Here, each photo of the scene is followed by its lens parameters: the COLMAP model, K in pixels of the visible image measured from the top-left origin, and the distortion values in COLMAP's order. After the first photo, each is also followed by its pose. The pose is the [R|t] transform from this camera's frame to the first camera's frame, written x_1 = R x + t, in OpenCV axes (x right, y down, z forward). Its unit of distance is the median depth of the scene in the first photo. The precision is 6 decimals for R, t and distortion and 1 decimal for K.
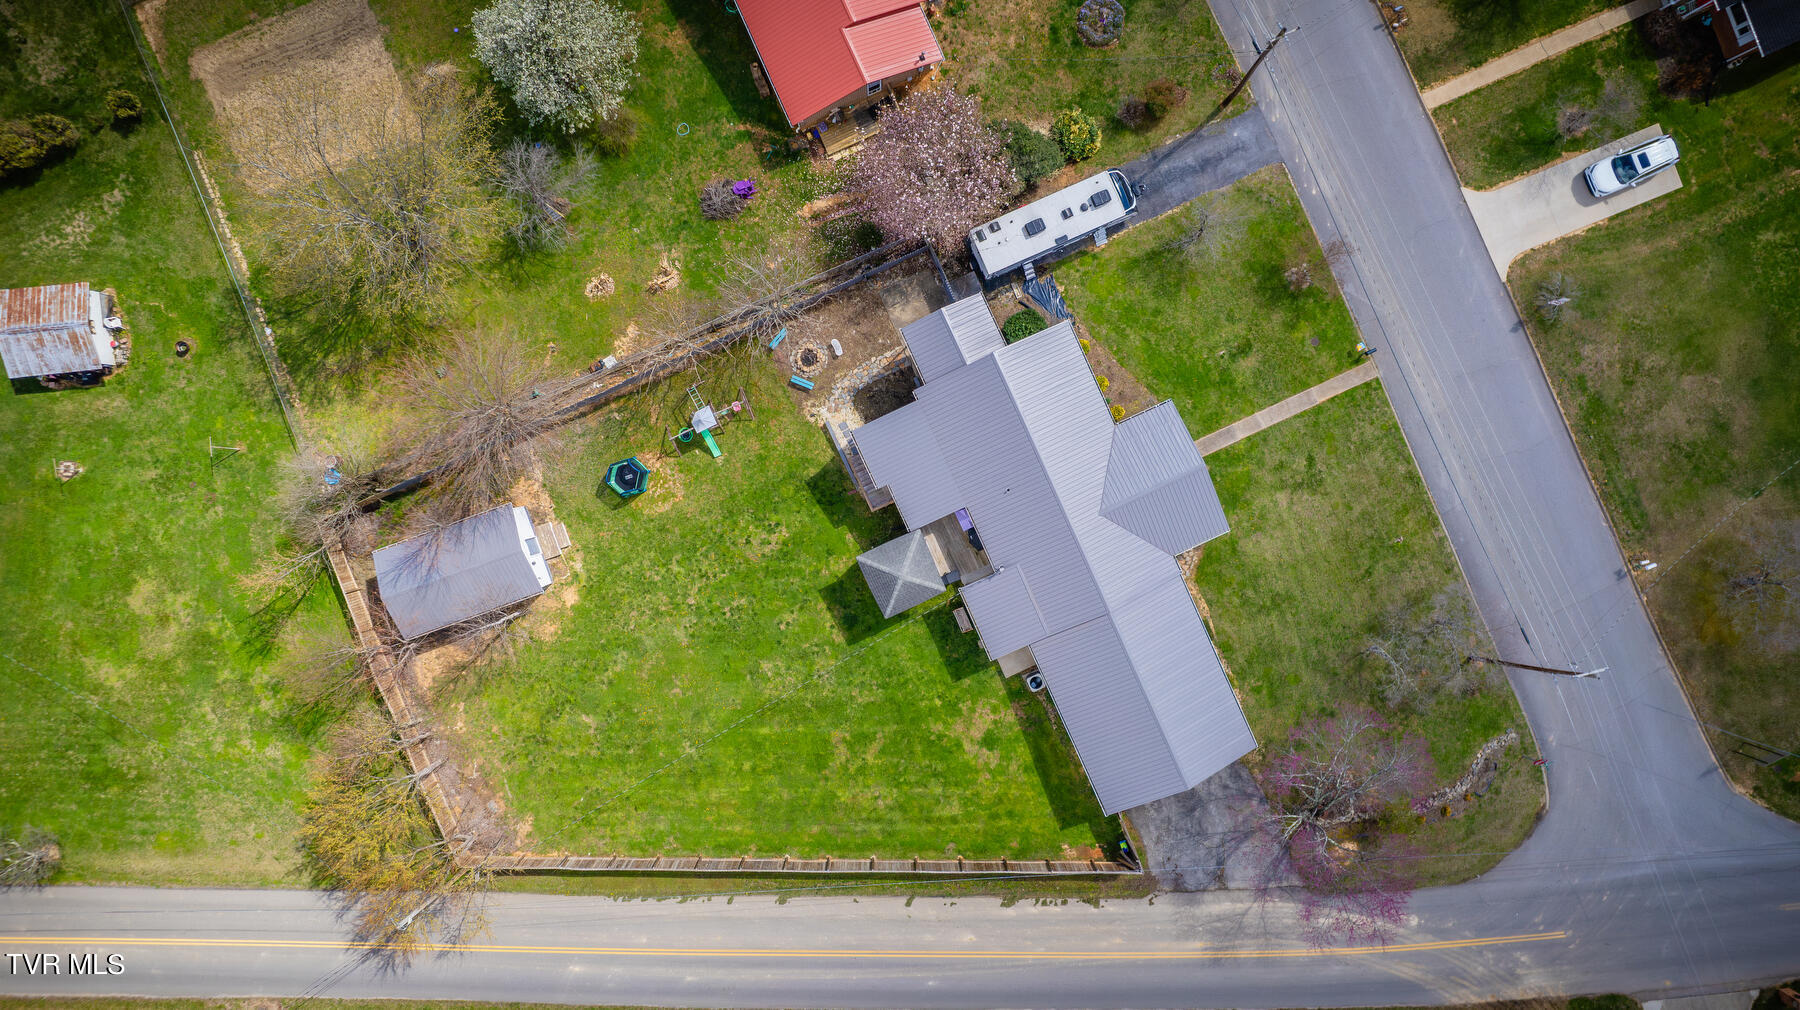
lens RADIAL K [[1155.8, 0, 900.0], [0, 1155.8, 505.0], [0, 0, 1]] dist [-0.076440, 0.070896]
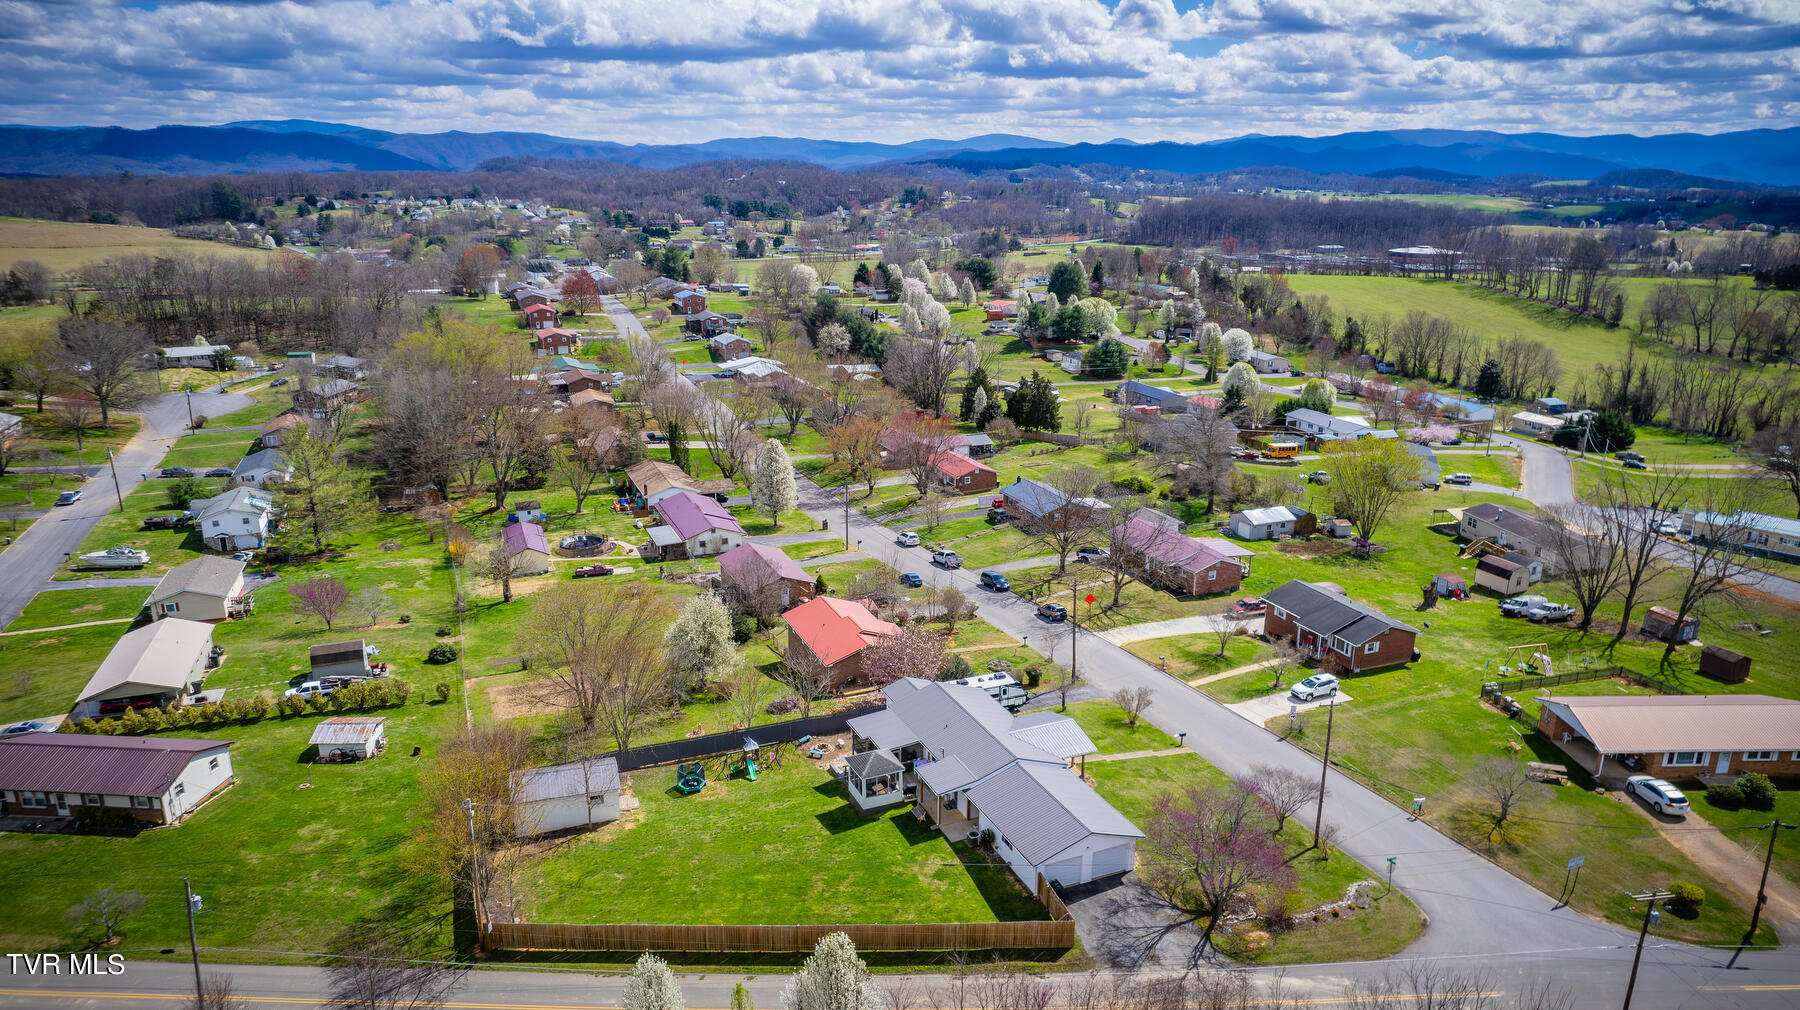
lens RADIAL K [[1155.8, 0, 900.0], [0, 1155.8, 505.0], [0, 0, 1]] dist [-0.076440, 0.070896]
pose [[0.999607, 0.000979, -0.028006, 0.068560], [-0.027457, 0.234074, -0.971831, 1.300836], [0.005604, 0.972218, 0.234009, 0.321567]]
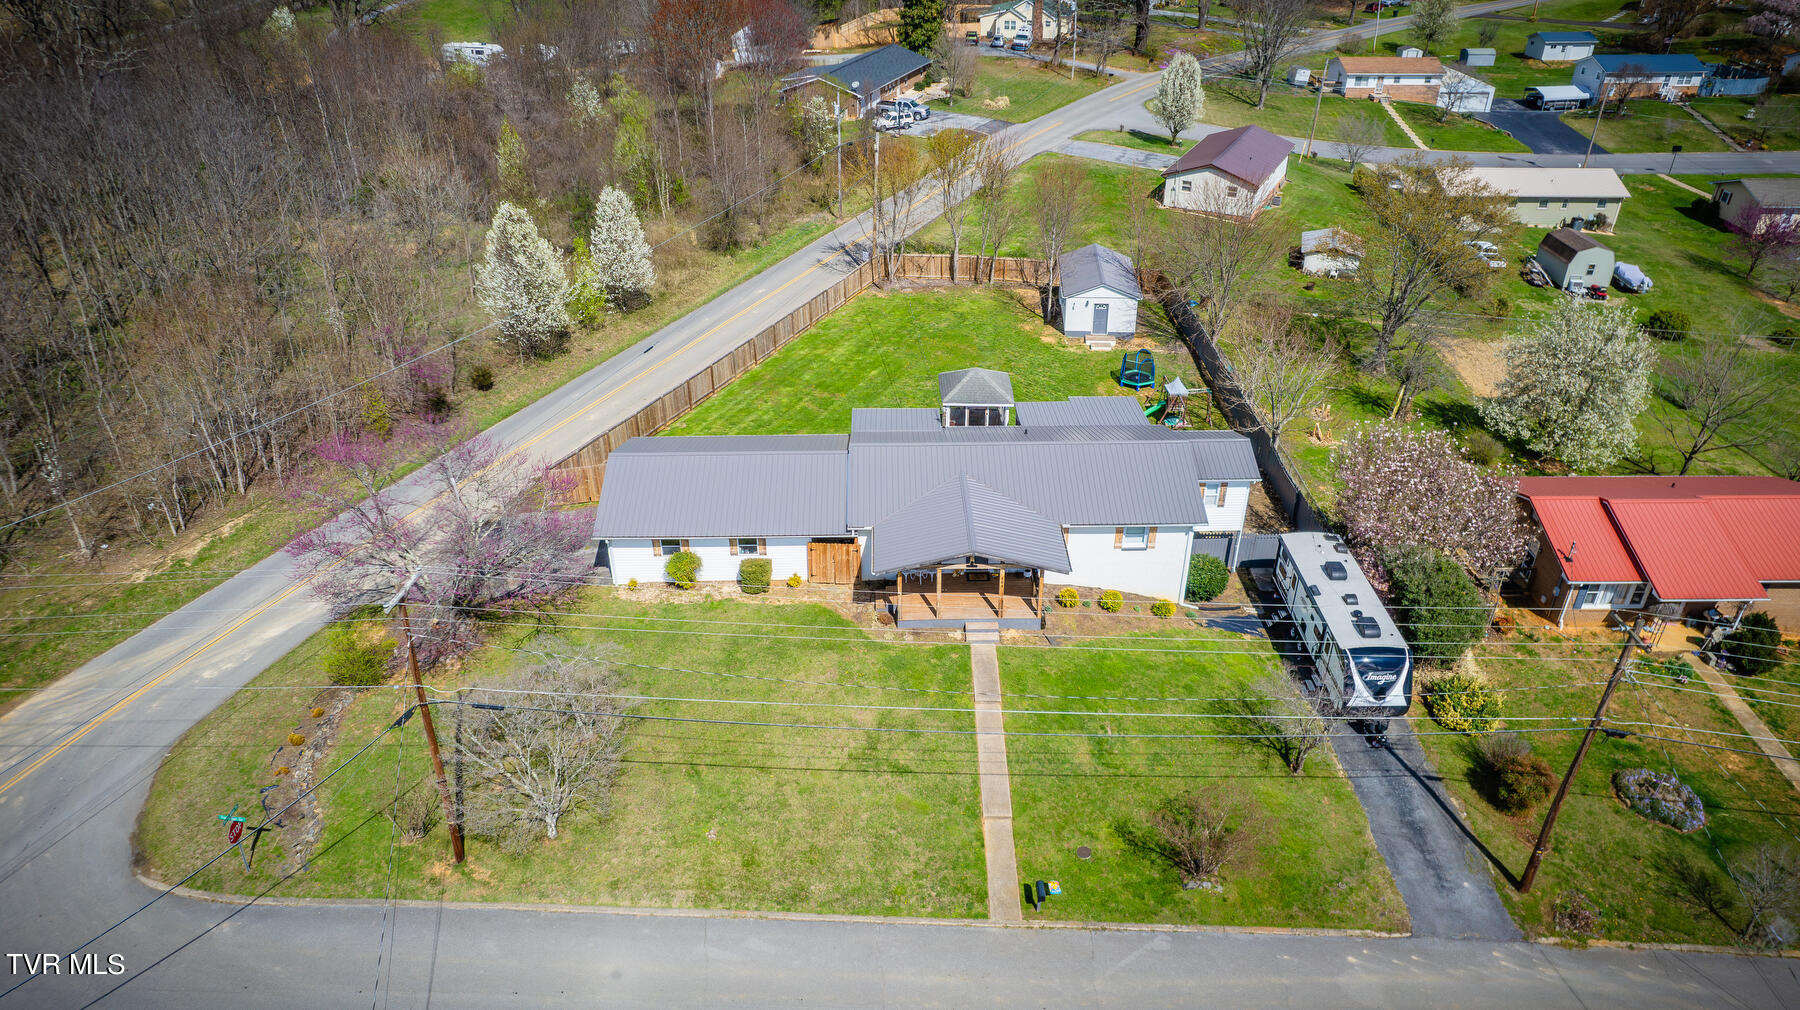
lens RADIAL K [[1155.8, 0, 900.0], [0, 1155.8, 505.0], [0, 0, 1]] dist [-0.076440, 0.070896]
pose [[-0.402256, 0.460010, -0.791569, 0.775108], [-0.914646, -0.239835, 0.325425, -0.203156], [-0.040147, 0.854910, 0.517221, 0.551505]]
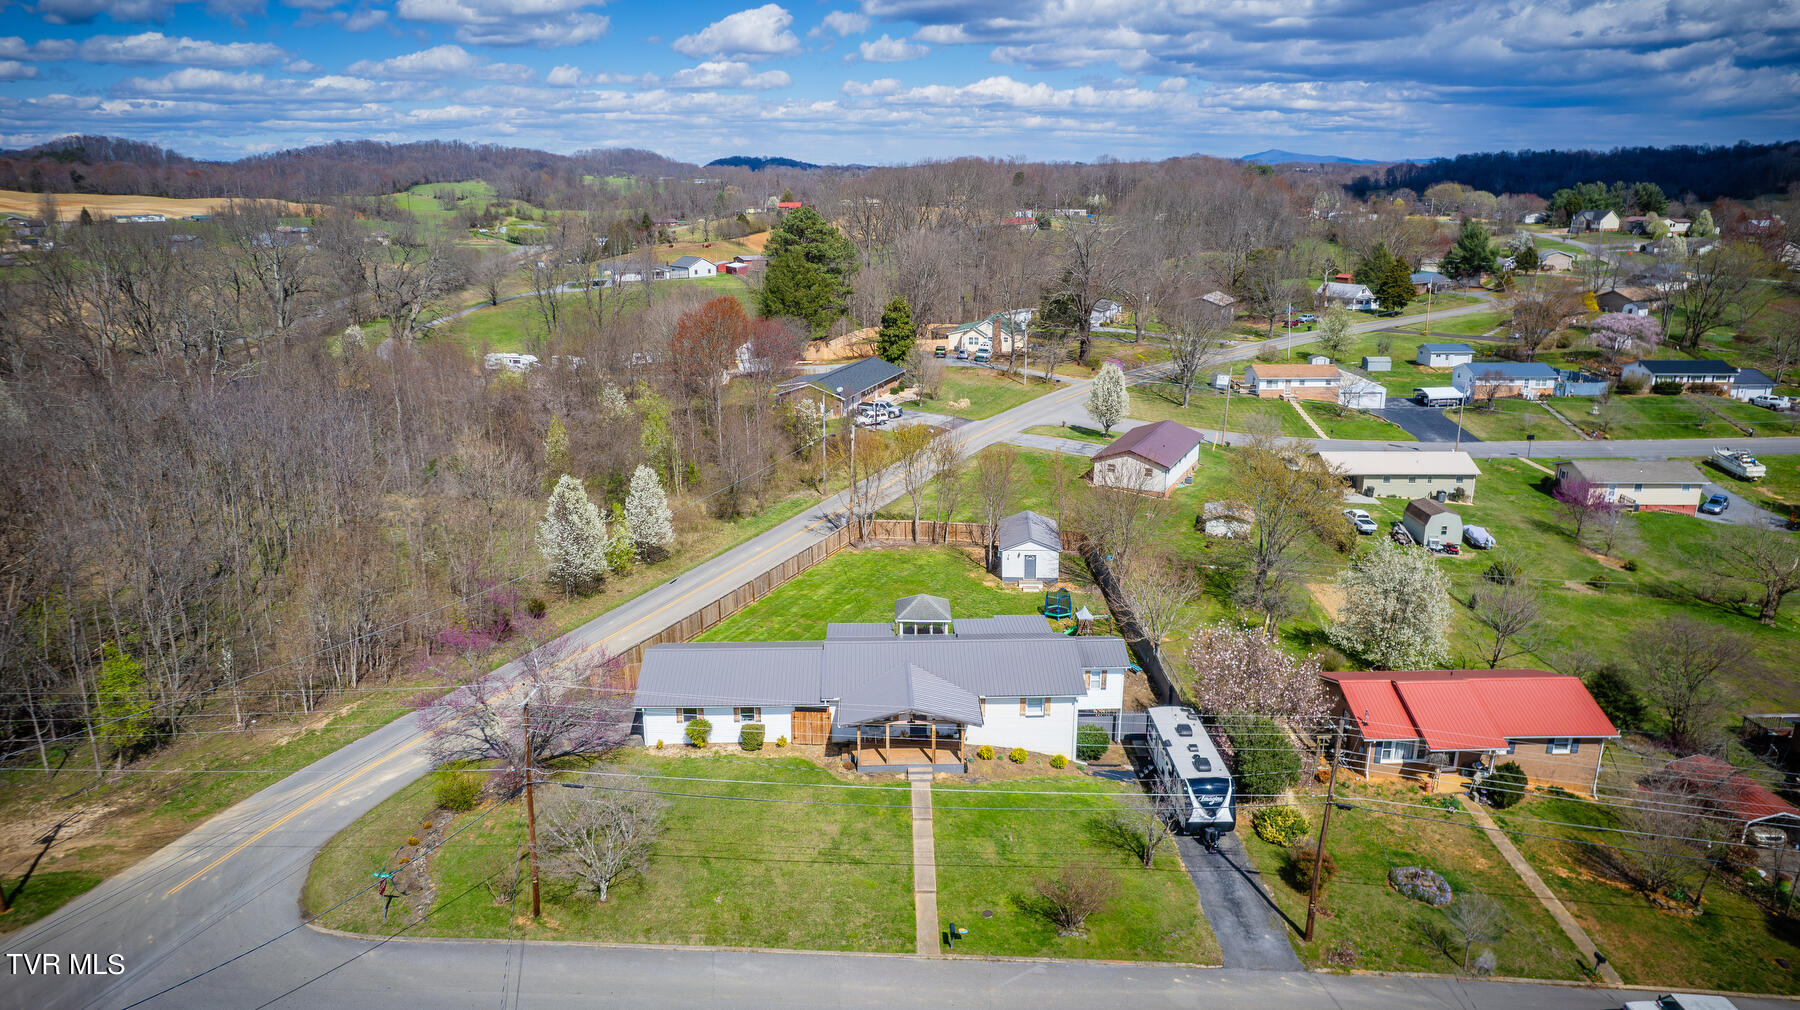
lens RADIAL K [[1155.8, 0, 900.0], [0, 1155.8, 505.0], [0, 0, 1]] dist [-0.076440, 0.070896]
pose [[-0.394149, 0.248600, -0.884785, 1.019366], [-0.918166, -0.148646, 0.367254, -0.336430], [-0.040220, 0.957132, 0.286845, 0.497889]]
